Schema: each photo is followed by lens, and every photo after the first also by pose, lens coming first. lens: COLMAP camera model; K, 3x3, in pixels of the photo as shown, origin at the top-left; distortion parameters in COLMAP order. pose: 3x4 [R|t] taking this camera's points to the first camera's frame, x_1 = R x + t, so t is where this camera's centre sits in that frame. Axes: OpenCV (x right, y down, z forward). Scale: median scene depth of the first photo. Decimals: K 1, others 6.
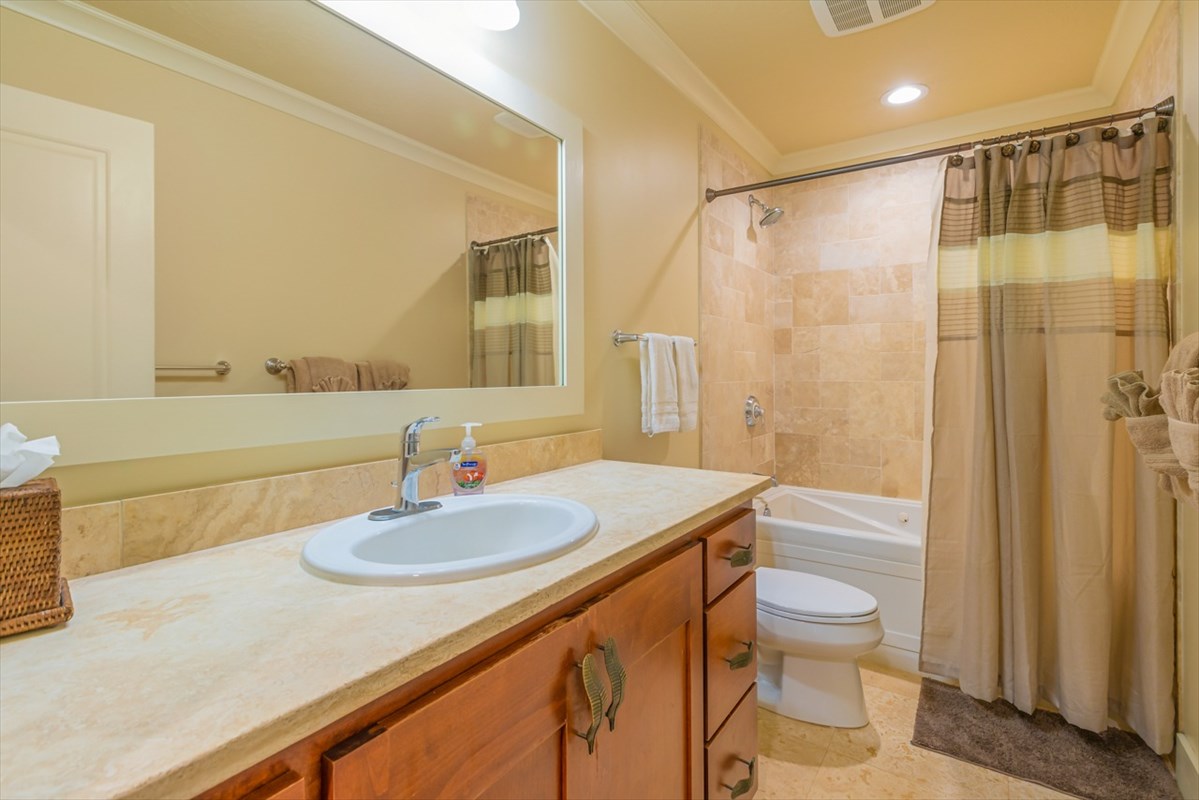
lens RADIAL K [[564.9, 0, 627.1], [0, 564.9, 369.4], [0, 0, 1]] dist [0.002530, 0.000049]
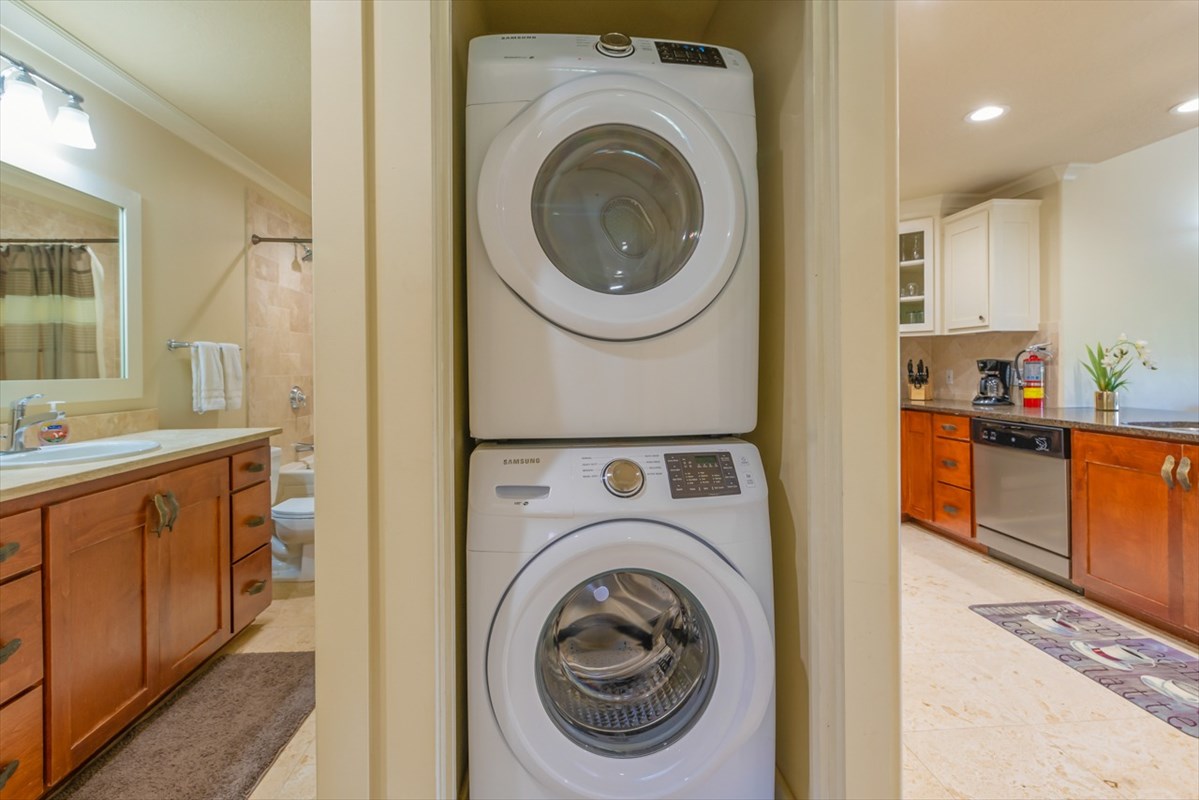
lens RADIAL K [[554.8, 0, 597.3], [0, 554.8, 368.3], [0, 0, 1]] dist [0.002908, -0.000958]
pose [[0.800286, -0.002007, 0.599615, 0.001739], [-0.000885, 0.999989, 0.004528, -0.002903], [-0.599617, -0.004154, 0.800276, -0.582528]]
